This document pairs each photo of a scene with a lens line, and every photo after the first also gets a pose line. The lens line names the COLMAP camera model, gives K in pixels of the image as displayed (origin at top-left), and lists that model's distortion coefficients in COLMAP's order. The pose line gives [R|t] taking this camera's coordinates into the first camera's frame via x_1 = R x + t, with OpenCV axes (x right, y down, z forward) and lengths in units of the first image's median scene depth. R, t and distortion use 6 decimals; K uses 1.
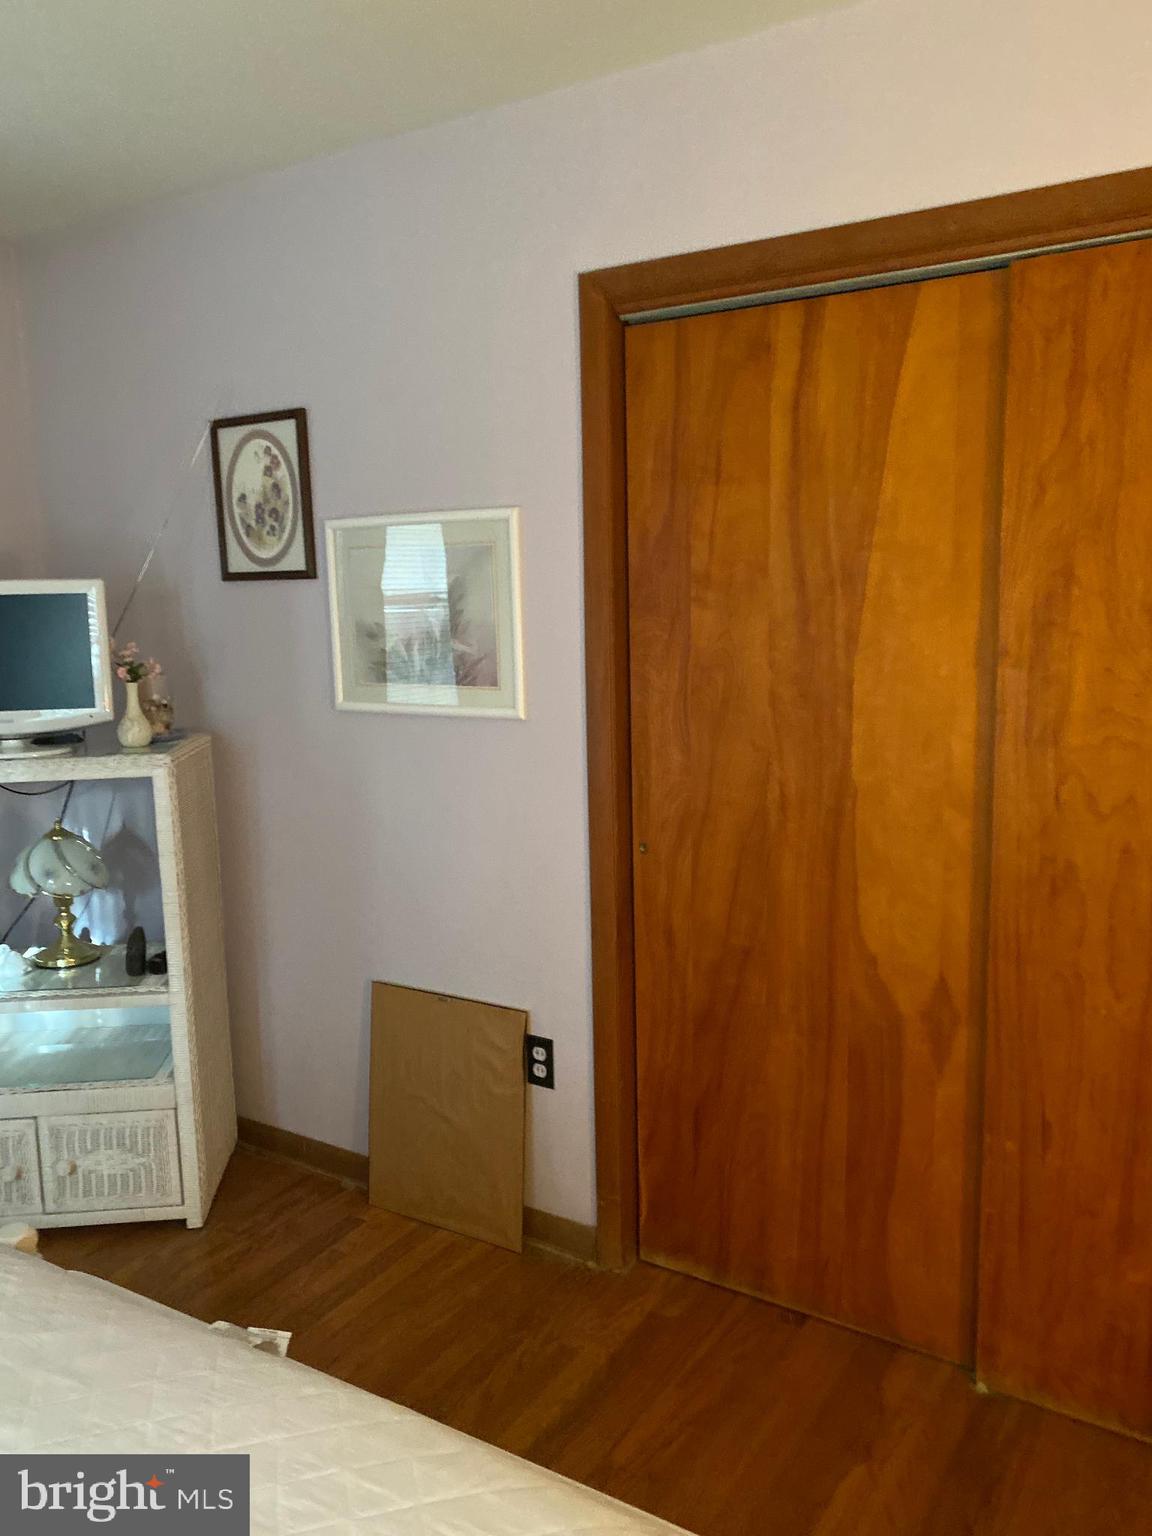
lens RADIAL K [[1177.0, 0, 578.3], [0, 1177.0, 760.6], [0, 0, 1]] dist [0.028433, -0.030477]
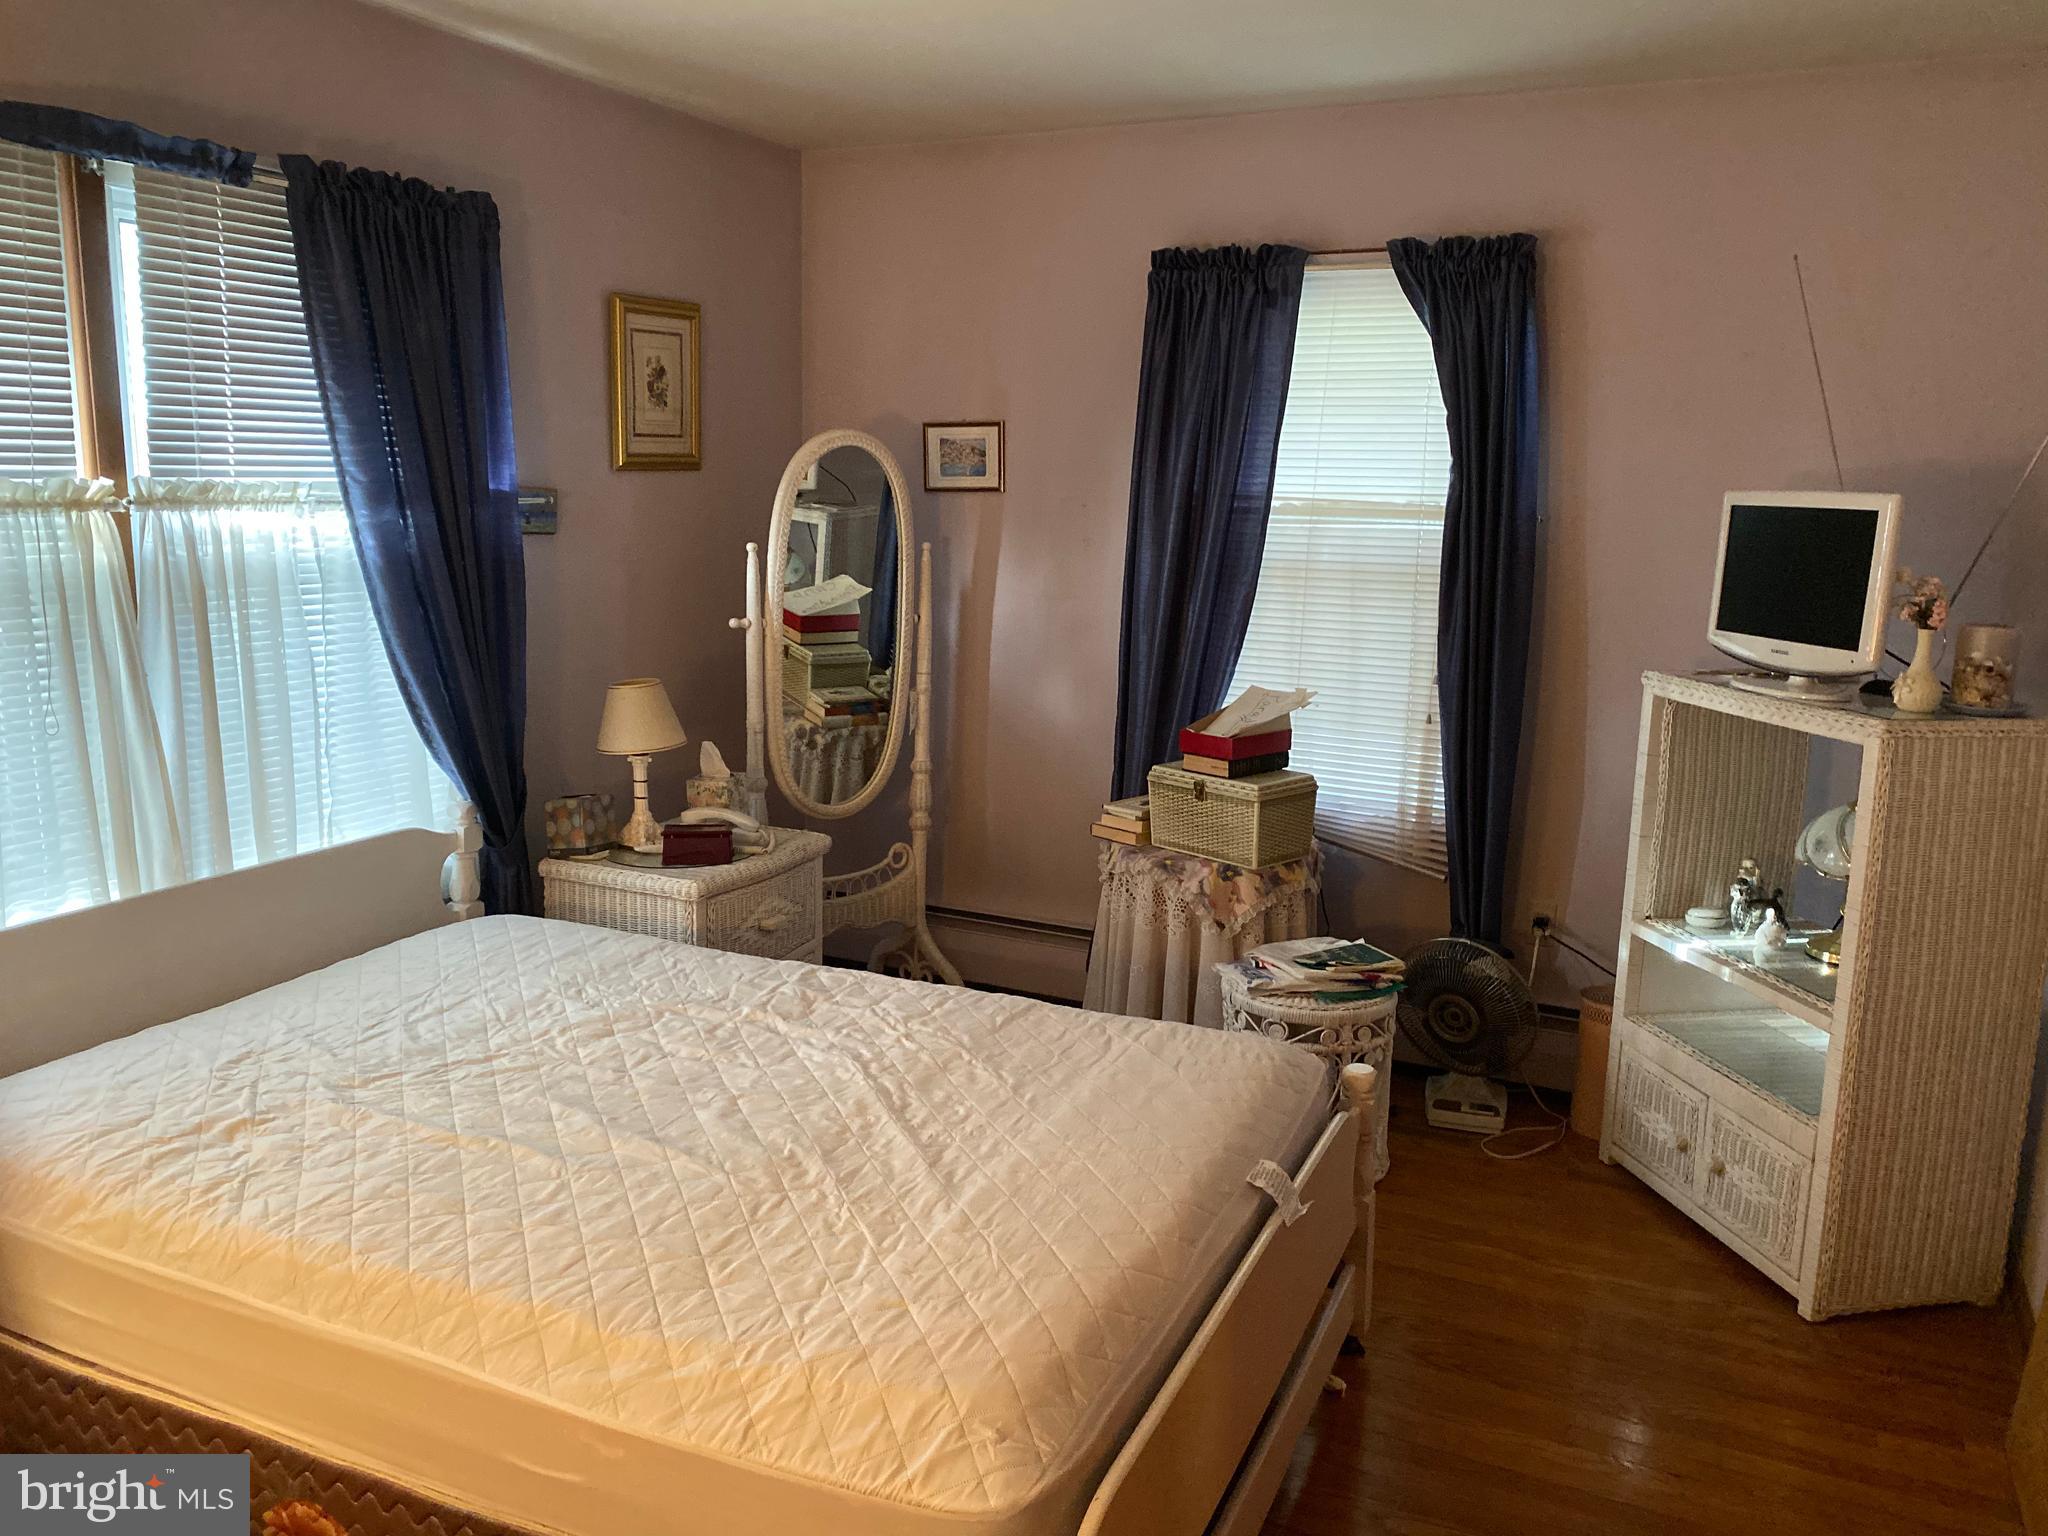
lens RADIAL K [[1569.4, 0, 1025.9], [0, 1569.4, 774.6], [0, 0, 1]] dist [0.028433, -0.030477]
pose [[0.098408, 0.207735, -0.973223, 0.594819], [-0.176213, 0.966153, 0.188408, -0.065573], [0.979421, 0.152954, 0.131683, 0.303742]]
